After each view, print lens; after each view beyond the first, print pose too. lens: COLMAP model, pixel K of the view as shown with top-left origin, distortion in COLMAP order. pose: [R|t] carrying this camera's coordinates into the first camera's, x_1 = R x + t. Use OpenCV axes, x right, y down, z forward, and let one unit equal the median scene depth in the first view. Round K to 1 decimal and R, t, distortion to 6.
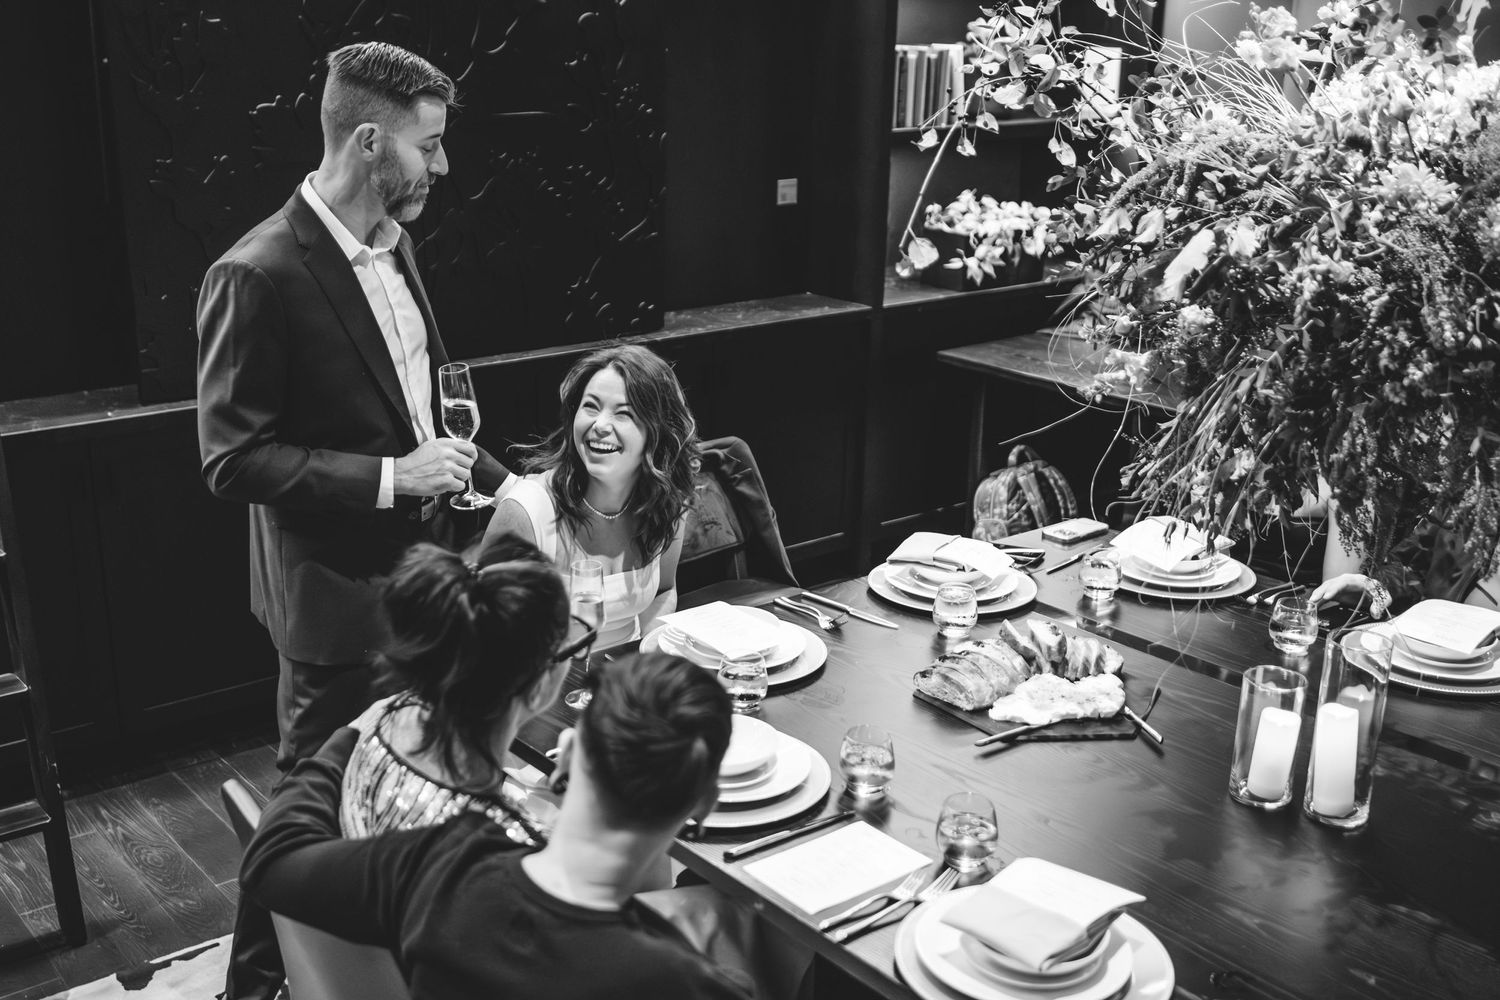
lens RADIAL K [[1352.6, 0, 719.5], [0, 1352.6, 501.3], [0, 0, 1]] dist [-0.045258, 0.017031]
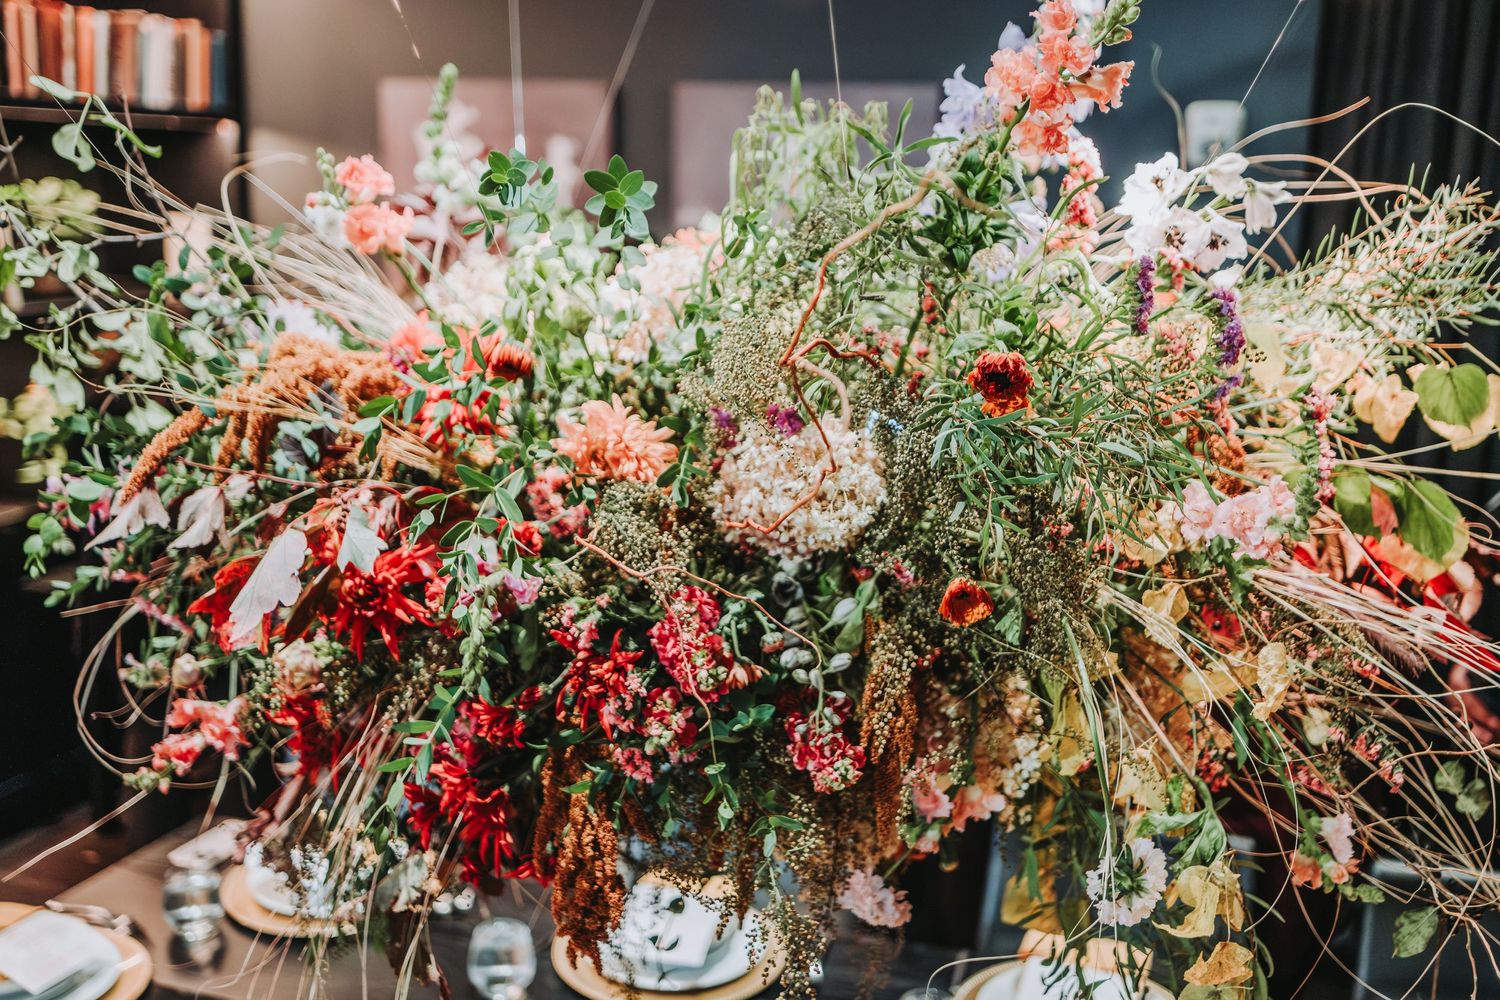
lens RADIAL K [[1488.9, 0, 750.0], [0, 1488.9, 500.0], [0, 0, 1]] dist [0.008067, -0.001352]
pose [[0.815042, -0.088165, 0.572654, 0.158313], [0.169054, 0.981535, -0.089494, -0.123808], [-0.554190, 0.169751, 0.814897, 0.371120]]
